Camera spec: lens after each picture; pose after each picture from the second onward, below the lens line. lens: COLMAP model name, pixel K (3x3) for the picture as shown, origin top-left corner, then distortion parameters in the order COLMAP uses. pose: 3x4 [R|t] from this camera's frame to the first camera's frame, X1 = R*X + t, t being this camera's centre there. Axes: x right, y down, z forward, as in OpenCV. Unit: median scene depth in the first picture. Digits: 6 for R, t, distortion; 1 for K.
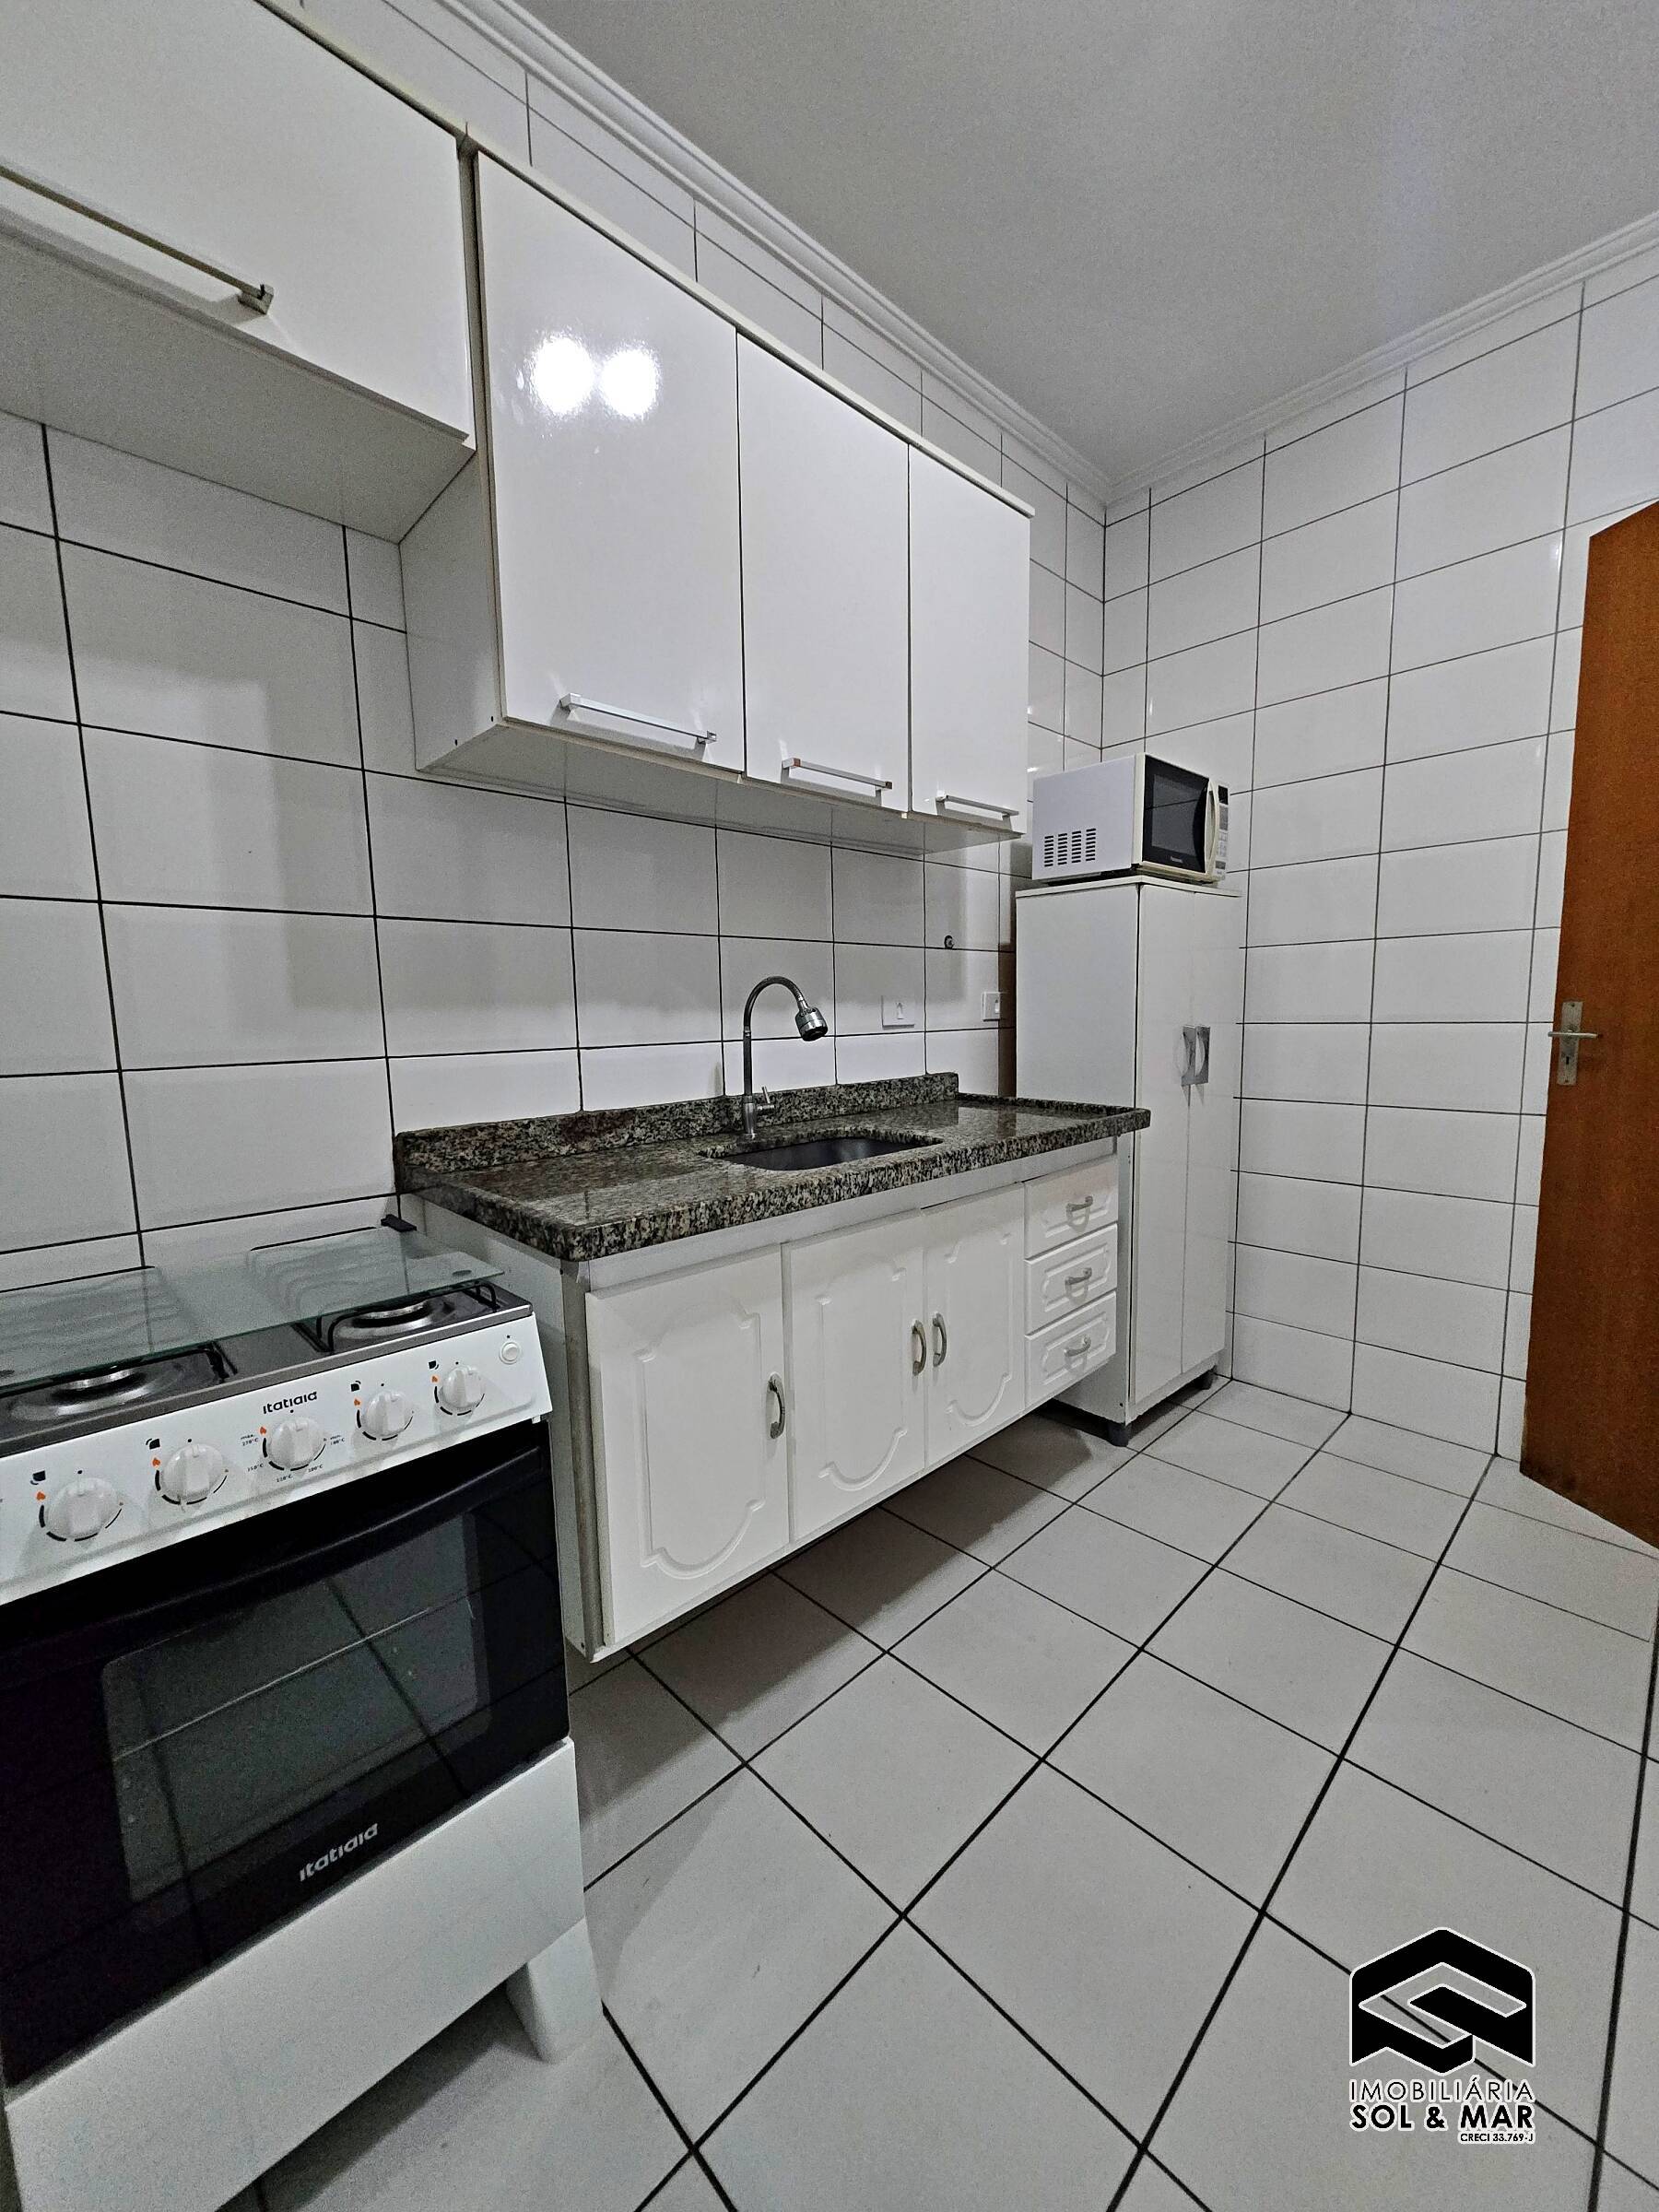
lens RADIAL K [[867.5, 0, 836.2], [0, 867.5, 1111.9], [0, 0, 1]] dist [-0.003600, 0.000835]
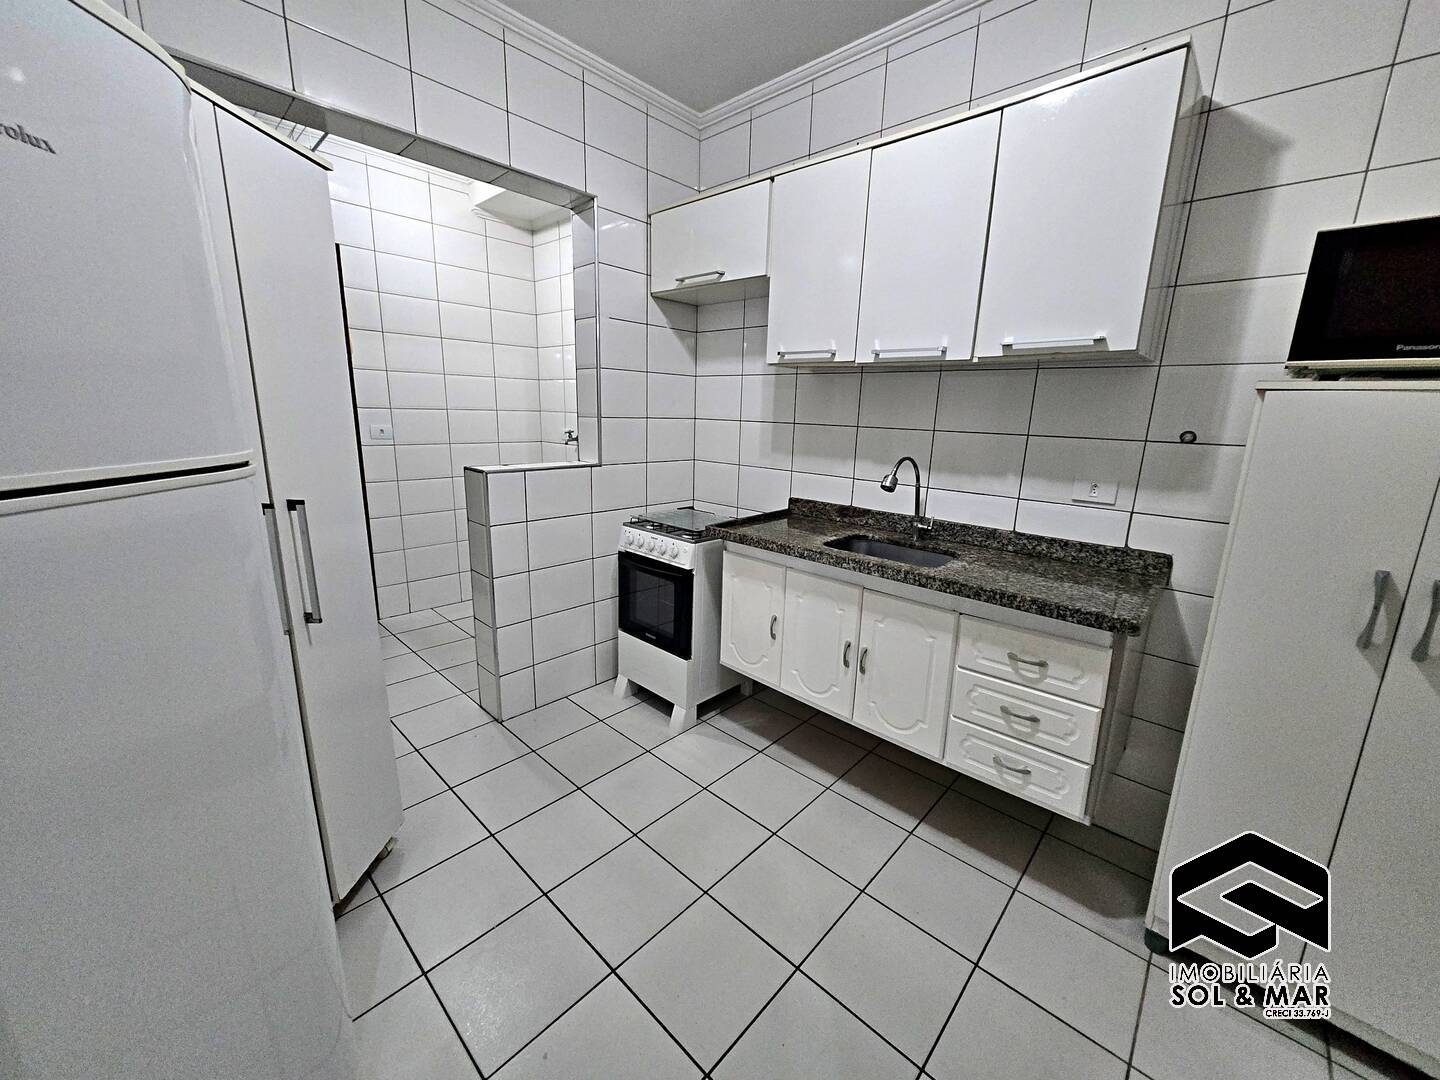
lens RADIAL K [[564.7, 0, 724.7], [0, 564.7, 532.0], [0, 0, 1]] dist [-0.003600, 0.000835]
pose [[0.046371, 0.233275, -0.971305, 1.003869], [-0.148900, 0.963102, 0.224196, -0.188725], [0.987764, 0.134231, 0.079395, 0.474165]]
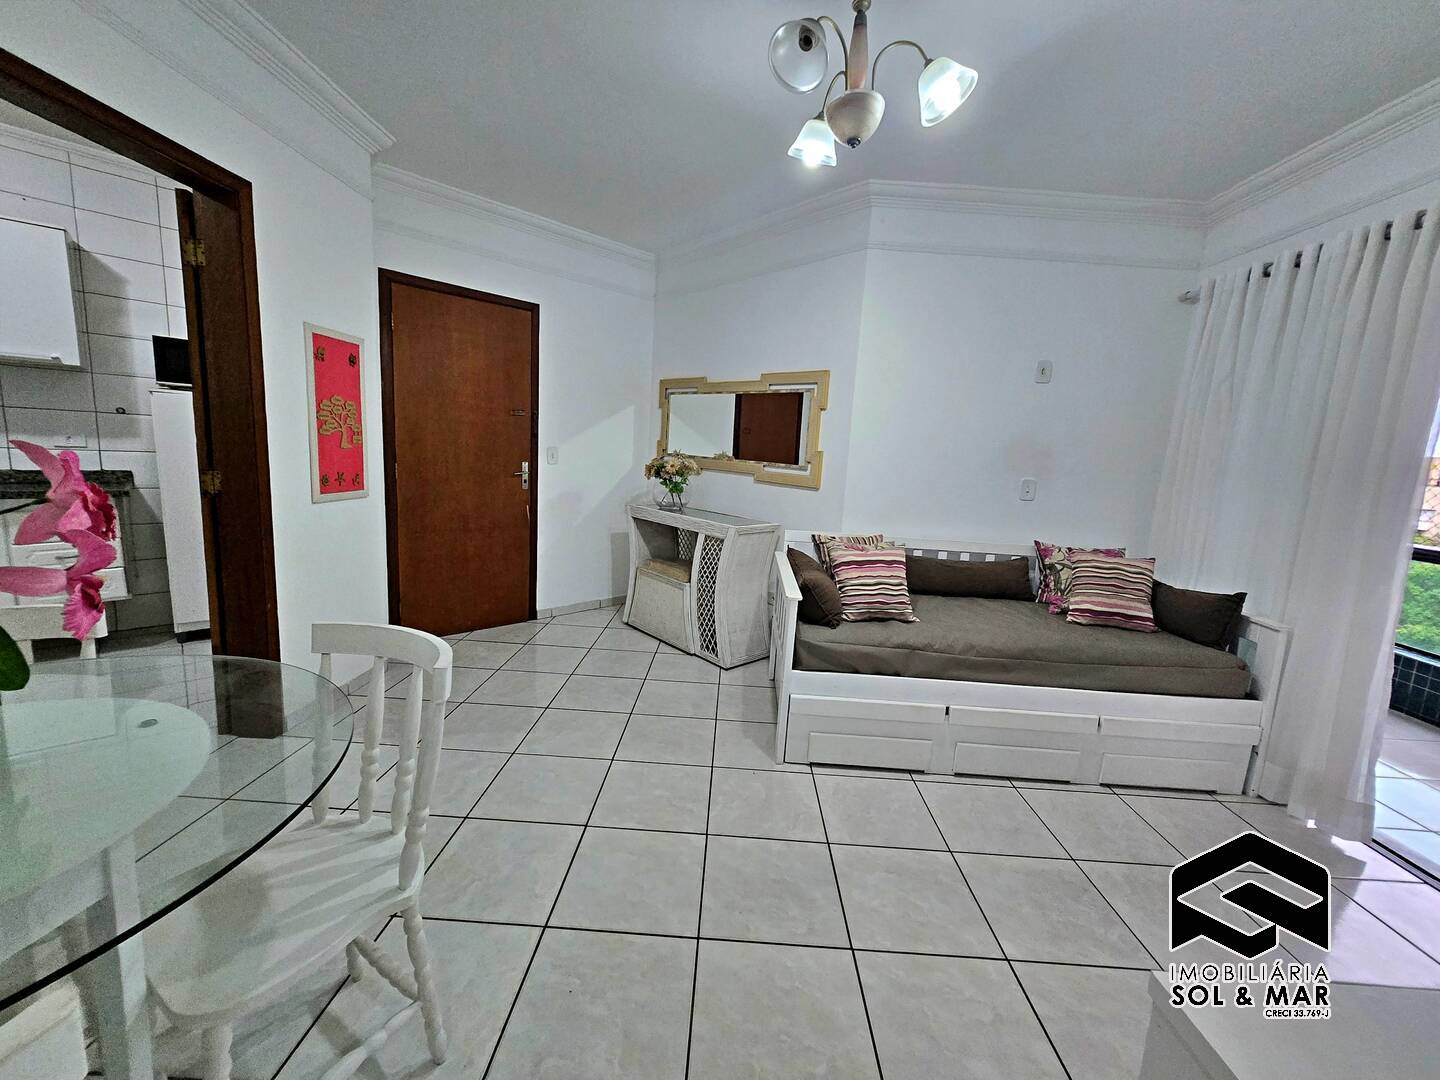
lens RADIAL K [[564.7, 0, 733.1], [0, 564.7, 535.6], [0, 0, 1]] dist [-0.003600, 0.000835]
pose [[0.997118, 0.074758, 0.012899, 2.058078], [-0.075154, 0.996607, 0.033574, -0.055316], [-0.010345, -0.034447, 0.999353, -0.546811]]
